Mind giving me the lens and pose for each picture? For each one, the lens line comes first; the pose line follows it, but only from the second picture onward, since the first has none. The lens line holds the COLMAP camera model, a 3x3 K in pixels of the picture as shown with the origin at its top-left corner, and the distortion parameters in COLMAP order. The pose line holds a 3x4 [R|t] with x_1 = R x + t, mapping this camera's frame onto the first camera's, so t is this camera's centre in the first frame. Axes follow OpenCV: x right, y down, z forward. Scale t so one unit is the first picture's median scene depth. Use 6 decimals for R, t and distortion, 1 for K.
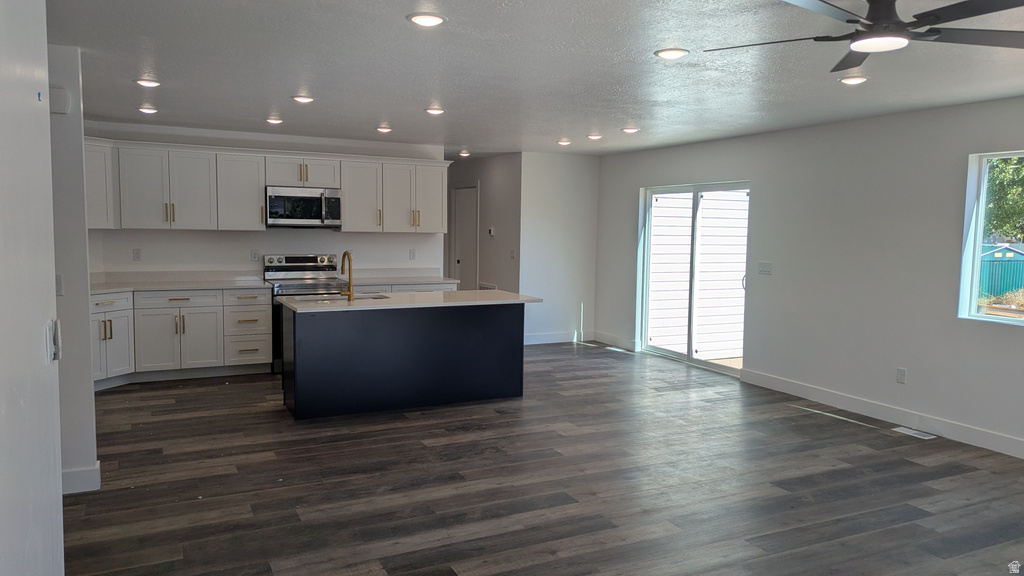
lens RADIAL K [[728.0, 0, 514.9], [0, 728.0, 292.0], [0, 0, 1]] dist [0.059945, -0.053722]
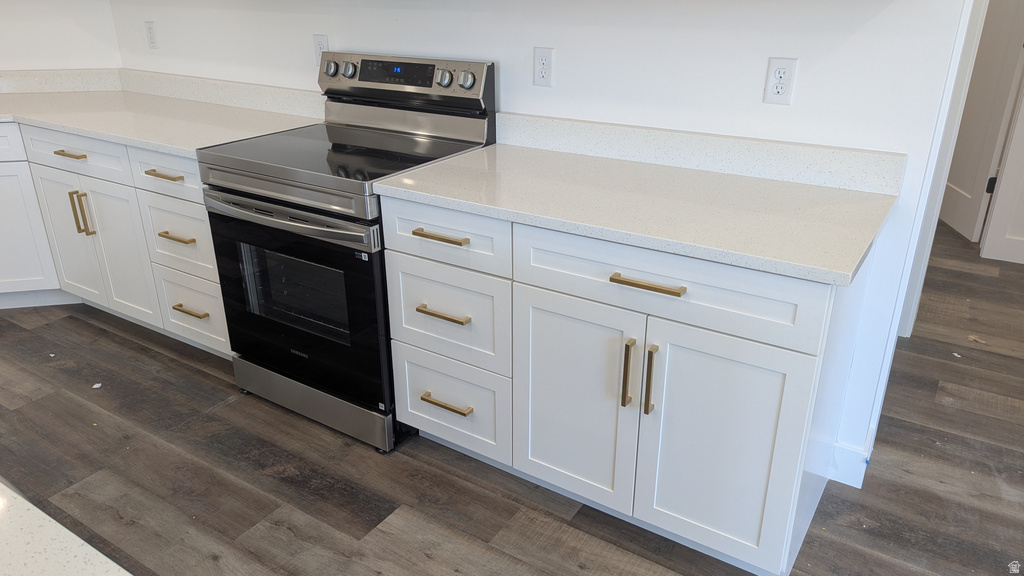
lens RADIAL K [[728.0, 0, 503.5], [0, 728.0, 280.9], [0, 0, 1]] dist [0.059945, -0.053722]
pose [[0.502695, 0.317322, -0.804117, 0.024721], [-0.067315, 0.941736, 0.329548, -0.075829], [0.861839, -0.111533, 0.494767, 0.980704]]
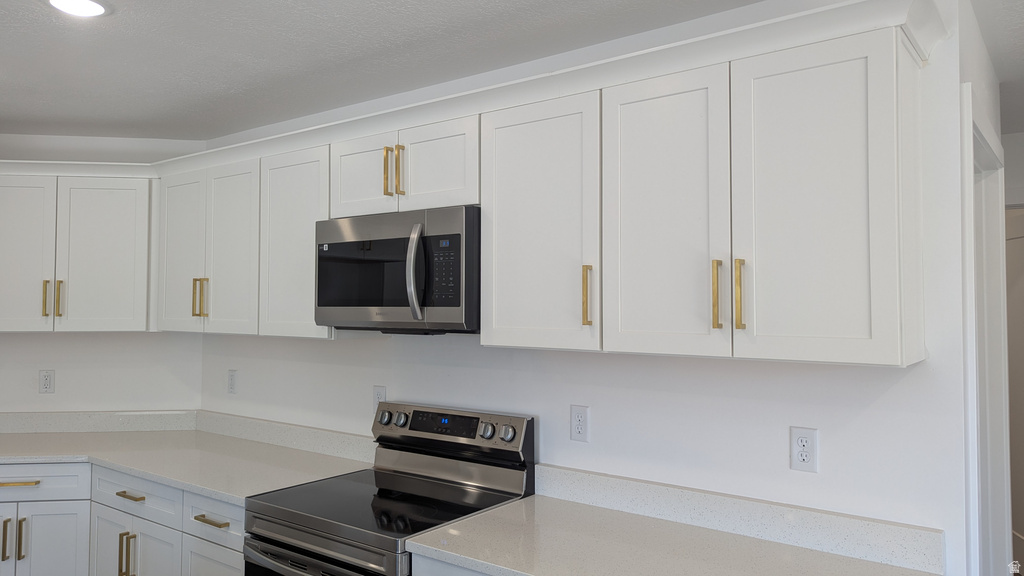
lens RADIAL K [[728.0, 0, 522.1], [0, 728.0, 285.3], [0, 0, 1]] dist [0.059945, -0.053722]
pose [[0.445585, -0.040295, -0.894332, 0.040399], [-0.077032, 0.993556, -0.083146, -0.093830], [0.891919, 0.105940, 0.439609, 0.985439]]
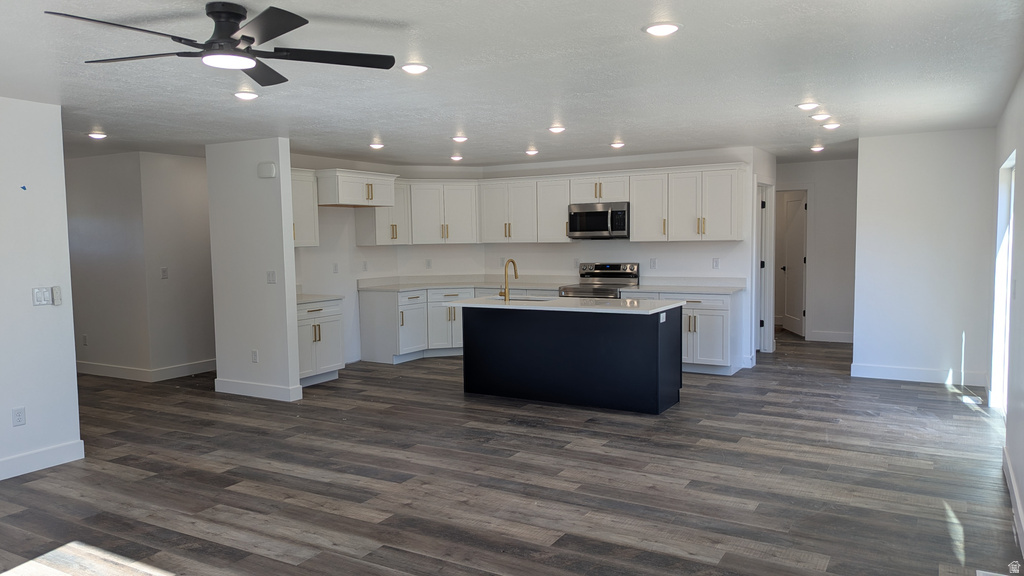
lens RADIAL K [[728.0, 0, 515.3], [0, 728.0, 293.8], [0, 0, 1]] dist [0.059945, -0.053722]
pose [[0.547147, 0.042638, -0.835950, 0.638311], [-0.051941, 0.998507, 0.016932, -0.016993], [0.835423, 0.034156, 0.548545, 0.303728]]
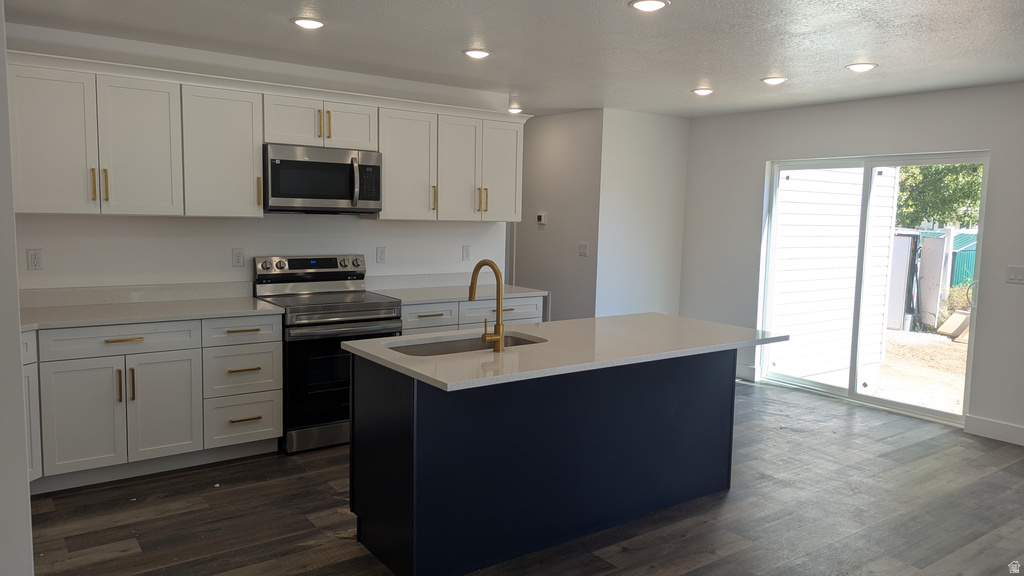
lens RADIAL K [[728.0, 0, 523.0], [0, 728.0, 287.5], [0, 0, 1]] dist [0.059945, -0.053722]
pose [[0.985025, -0.010568, 0.172088, -0.250040], [0.007745, 0.999824, 0.017063, -0.036969], [-0.172238, -0.015475, 0.984934, 0.389878]]
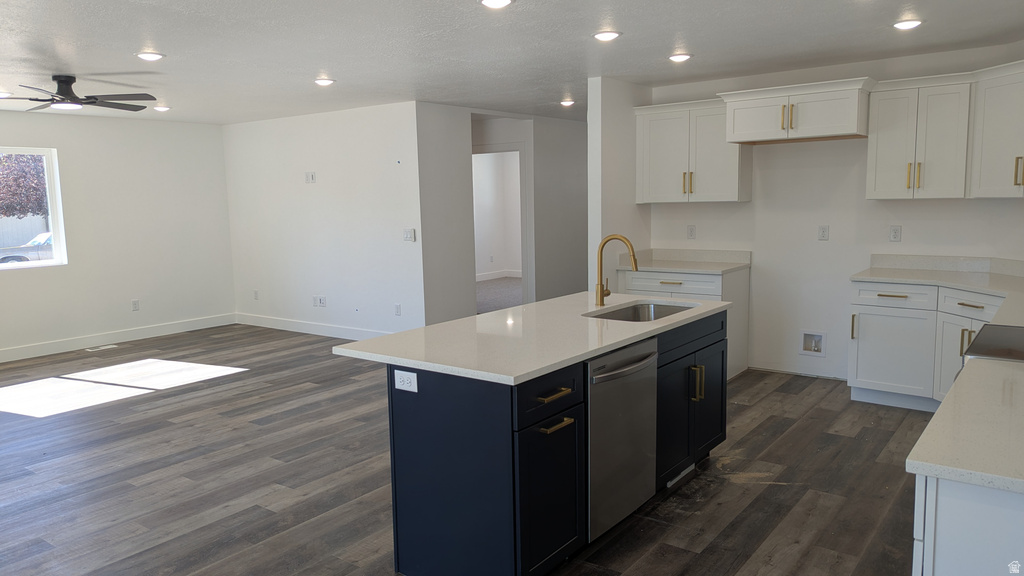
lens RADIAL K [[728.0, 0, 510.7], [0, 728.0, 278.5], [0, 0, 1]] dist [0.059945, -0.053722]
pose [[-0.896821, 0.055601, -0.438886, 0.128487], [-0.031324, 0.981600, 0.188363, -0.118181], [0.441283, 0.182676, -0.878578, 1.305581]]
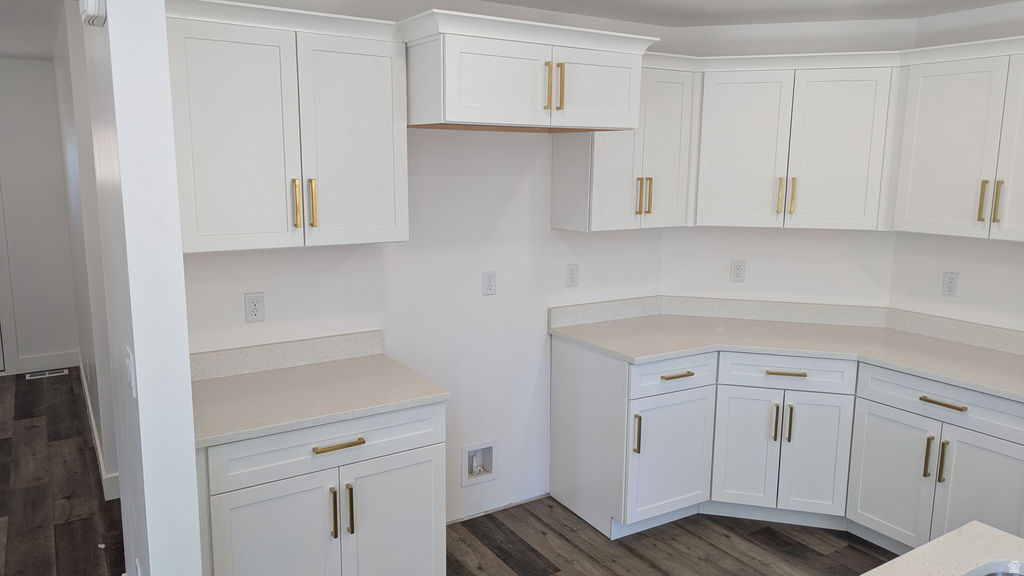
lens RADIAL K [[720.3, 0, 506.3], [0, 720.3, 279.5], [0, 0, 1]] dist [0.045190, -0.005794]
pose [[0.098374, 0.145399, -0.984470, -0.066878], [-0.096436, 0.986006, 0.135989, -0.094748], [0.990466, 0.081560, 0.111019, 0.680098]]
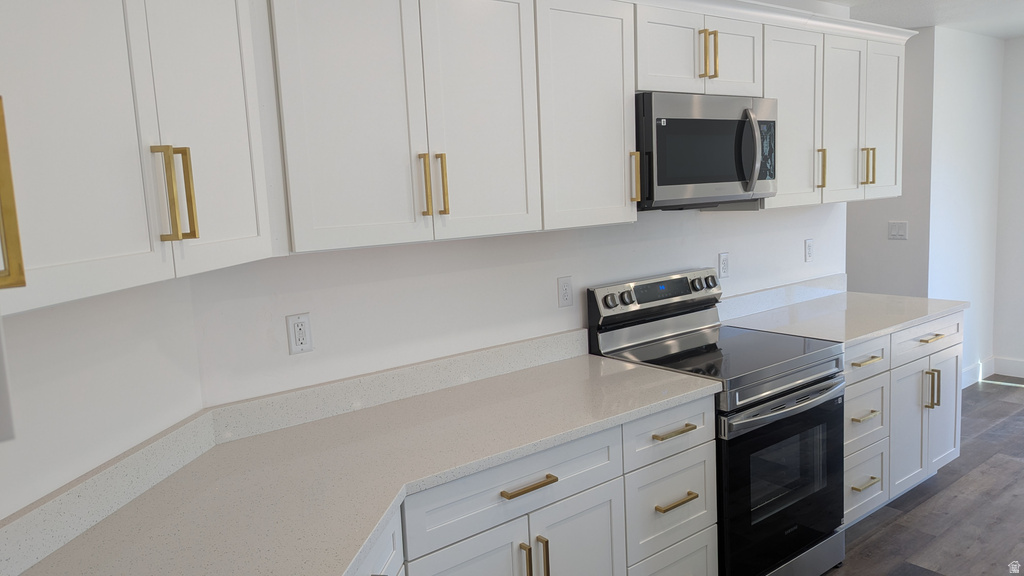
lens RADIAL K [[728.0, 0, 497.9], [0, 728.0, 282.2], [0, 0, 1]] dist [0.059945, -0.053722]
pose [[0.978717, -0.089068, 0.184877, -0.505244], [0.083731, 0.995820, 0.036494, -0.078614], [-0.187354, -0.020238, 0.982084, 0.715891]]
